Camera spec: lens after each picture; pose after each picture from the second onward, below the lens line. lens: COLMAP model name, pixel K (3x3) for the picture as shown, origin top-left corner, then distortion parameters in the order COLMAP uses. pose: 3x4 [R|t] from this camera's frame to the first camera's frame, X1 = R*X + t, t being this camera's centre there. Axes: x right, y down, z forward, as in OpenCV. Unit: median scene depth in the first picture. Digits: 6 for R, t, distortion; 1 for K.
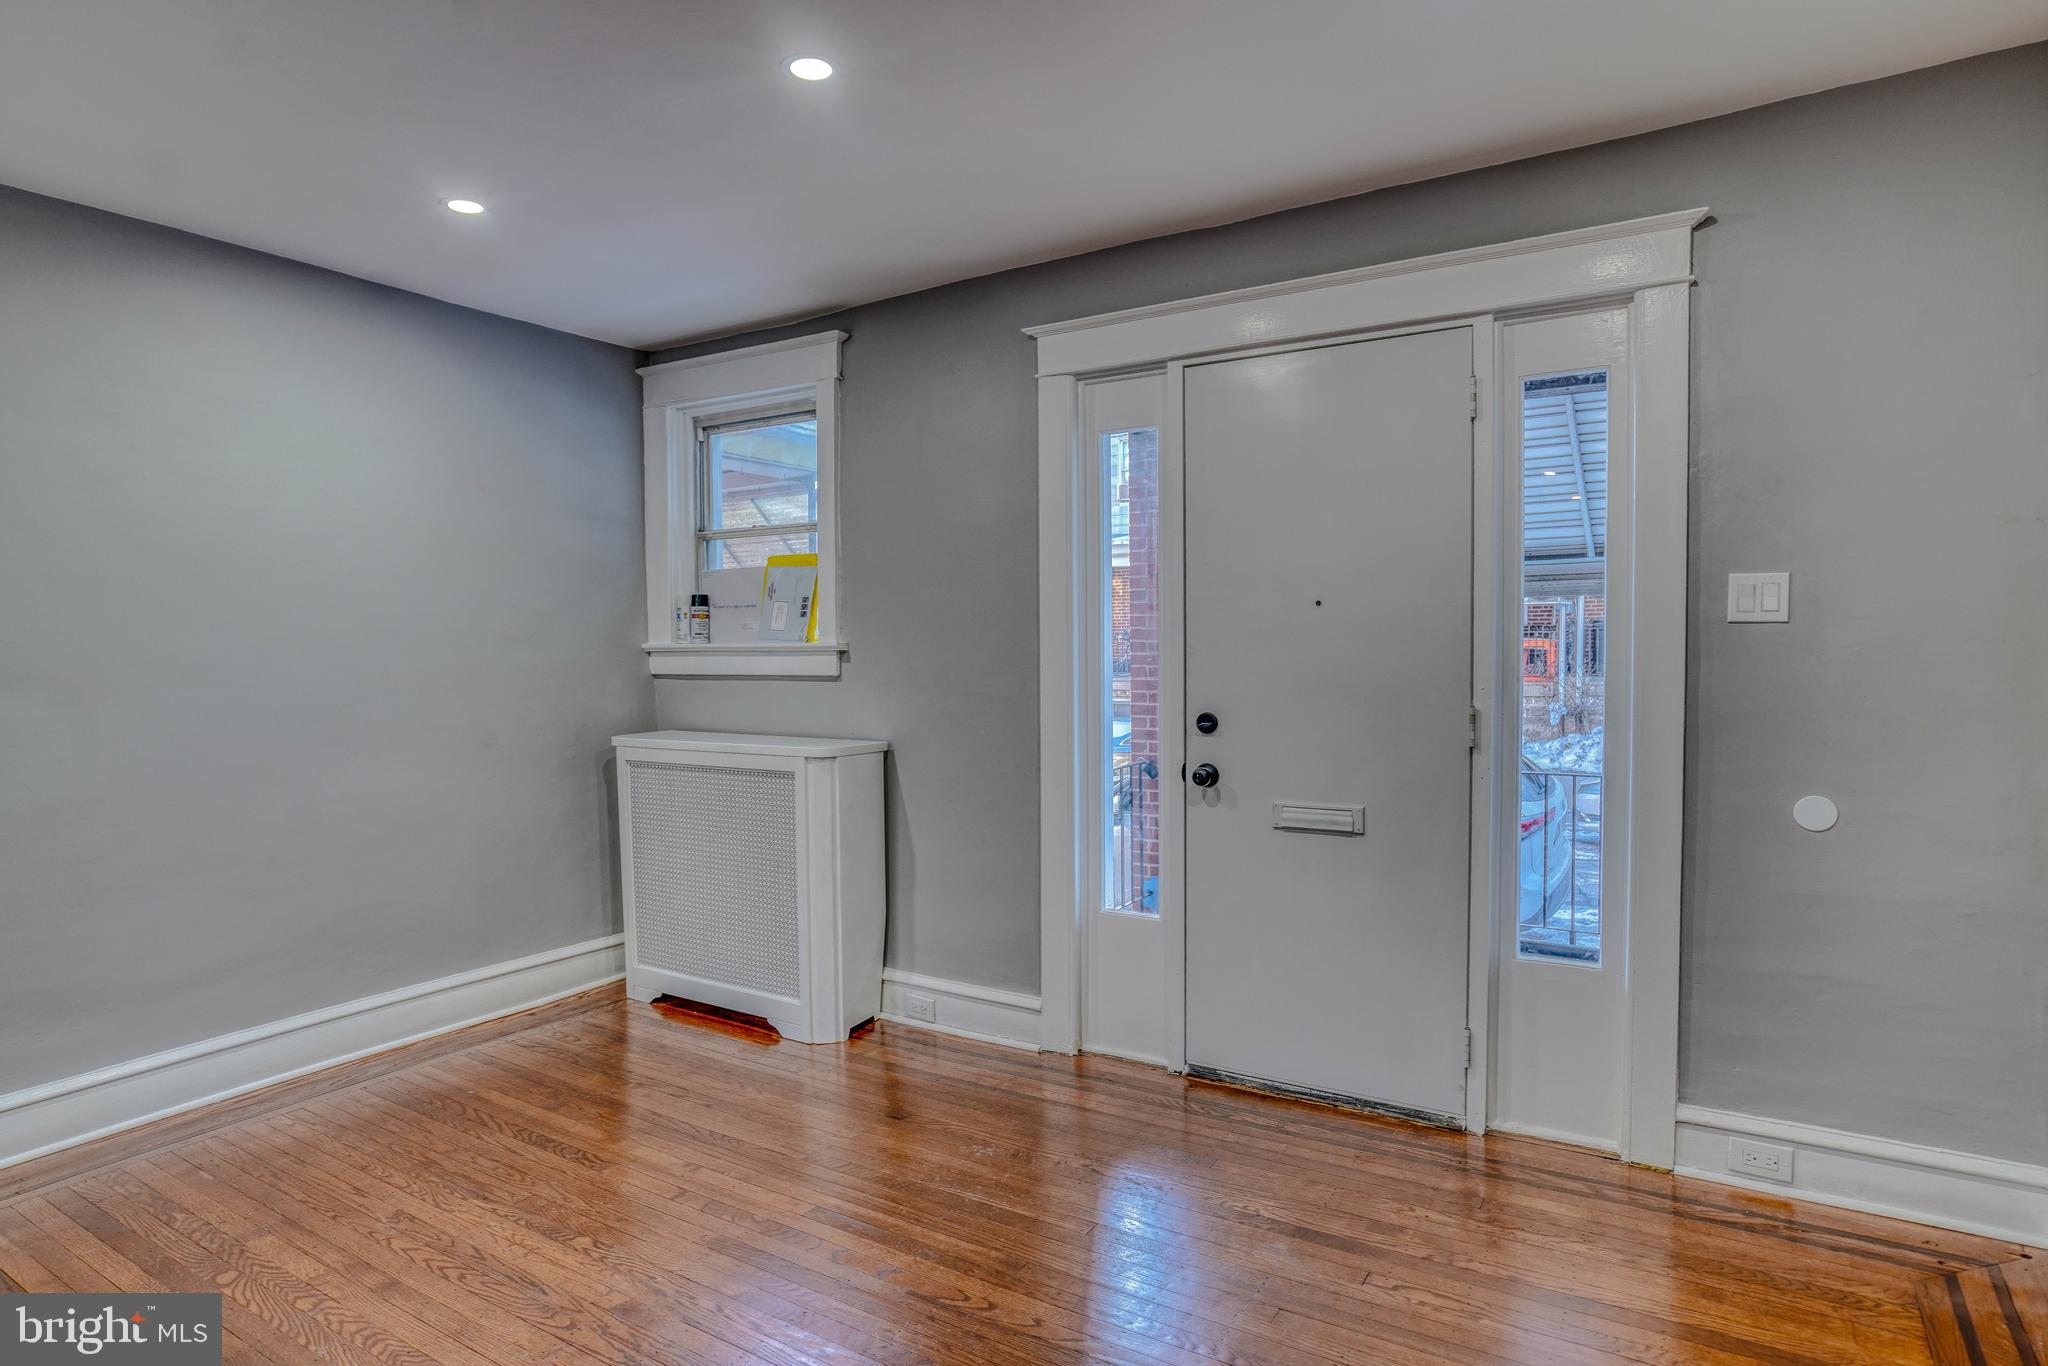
lens RADIAL K [[1151.3, 0, 902.9], [0, 1151.3, 687.2], [0, 0, 1]] dist [-0.049676, 0.056958]
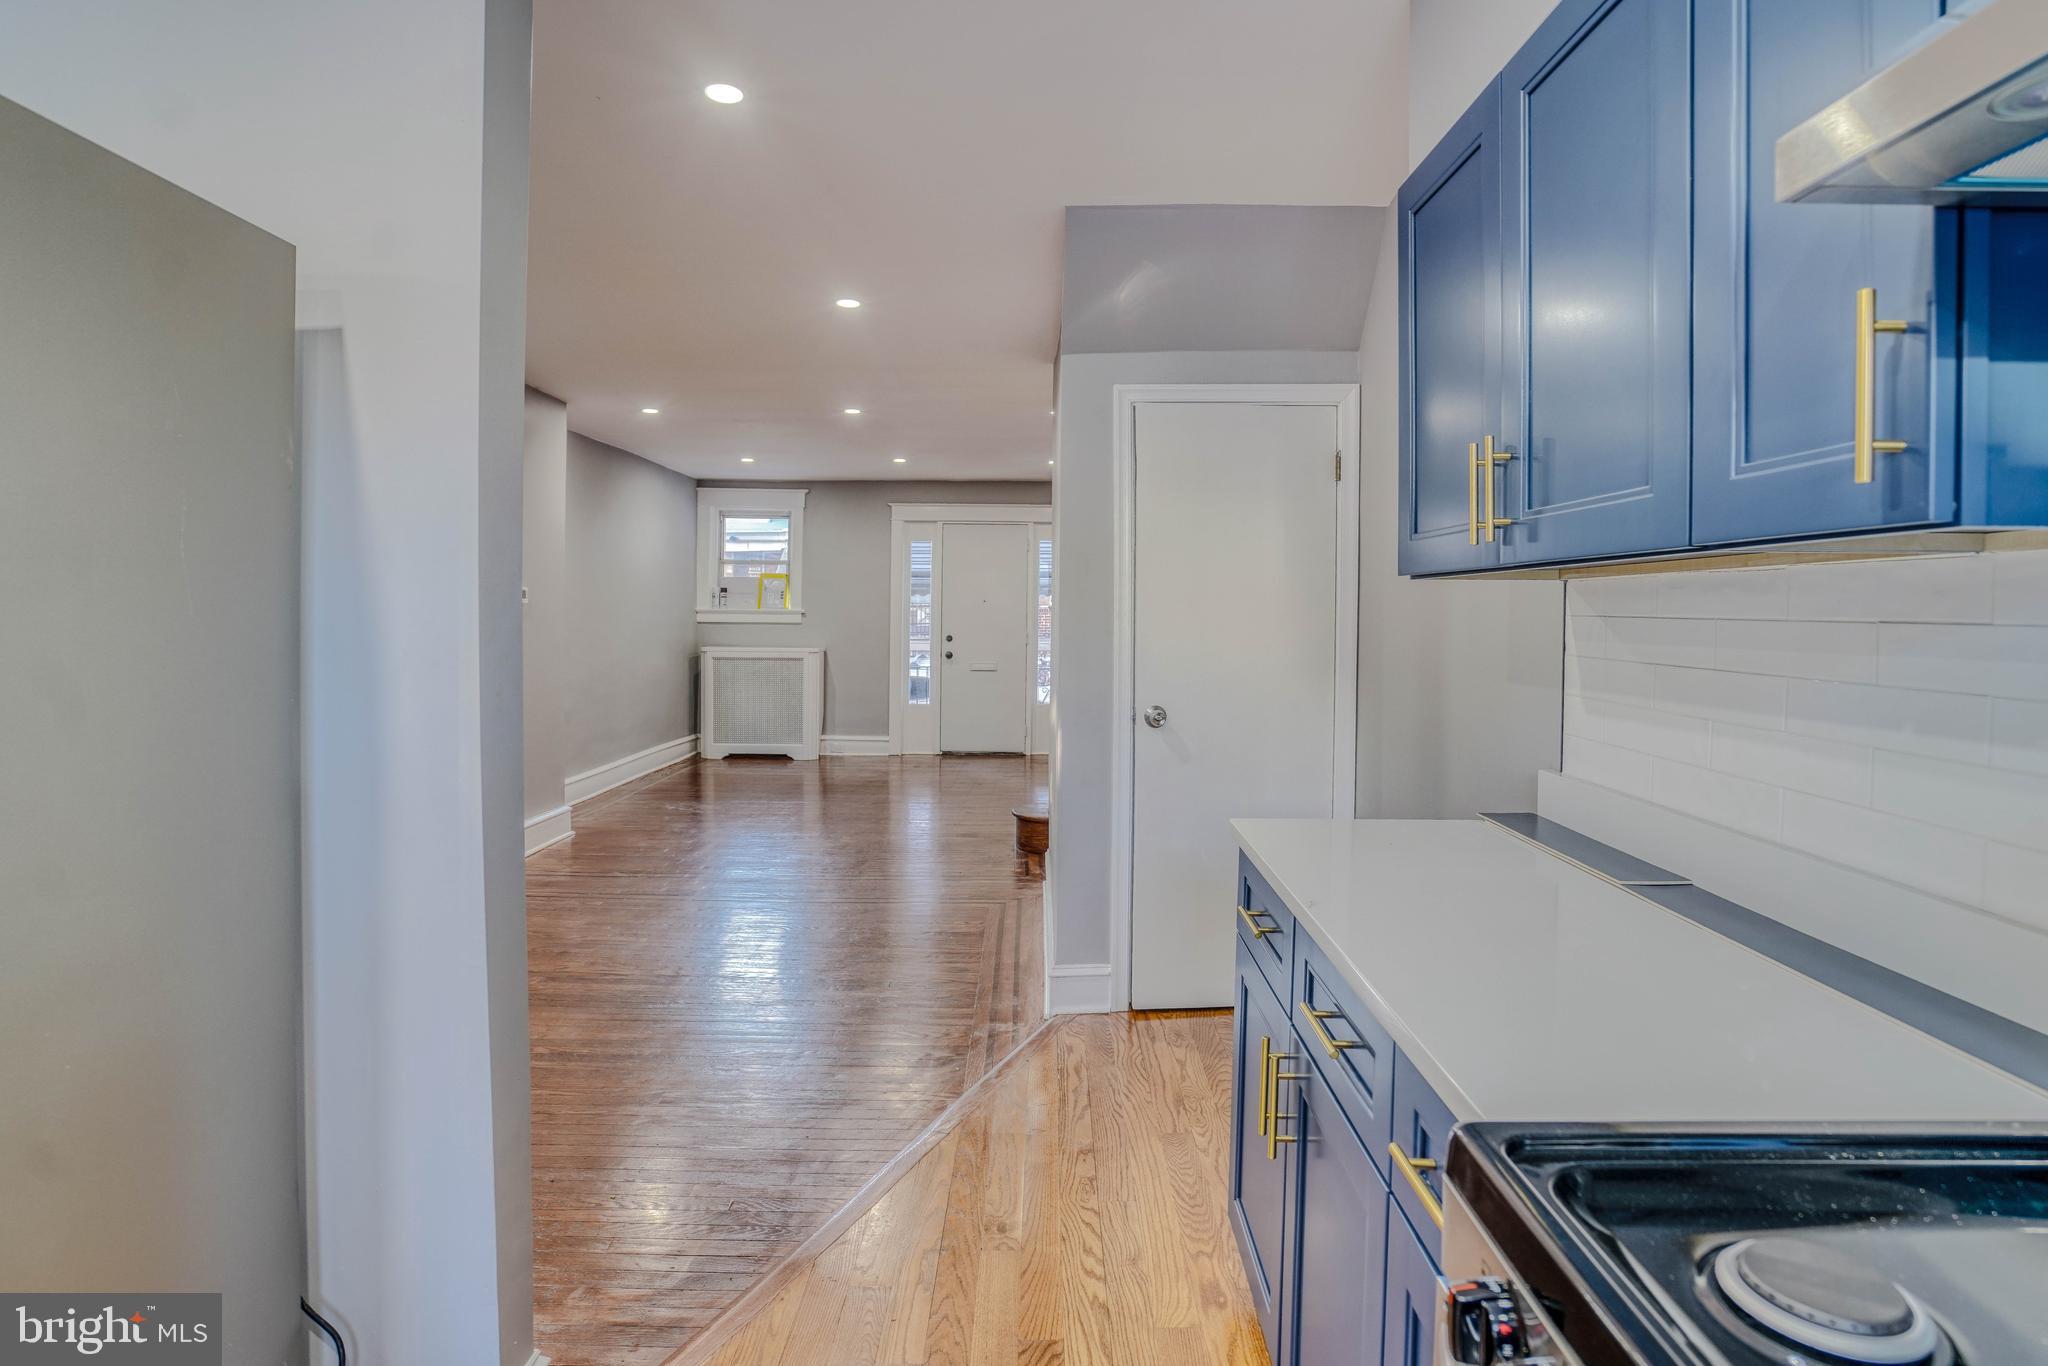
lens RADIAL K [[1044.2, 0, 1032.5], [0, 1044.2, 625.2], [0, 0, 1]] dist [-0.058182, 0.028434]
pose [[0.837668, 0.009478, 0.546097, -0.871718], [0.003308, 0.999743, -0.022426, 0.048001], [-0.546170, 0.020592, 0.837421, -1.190954]]
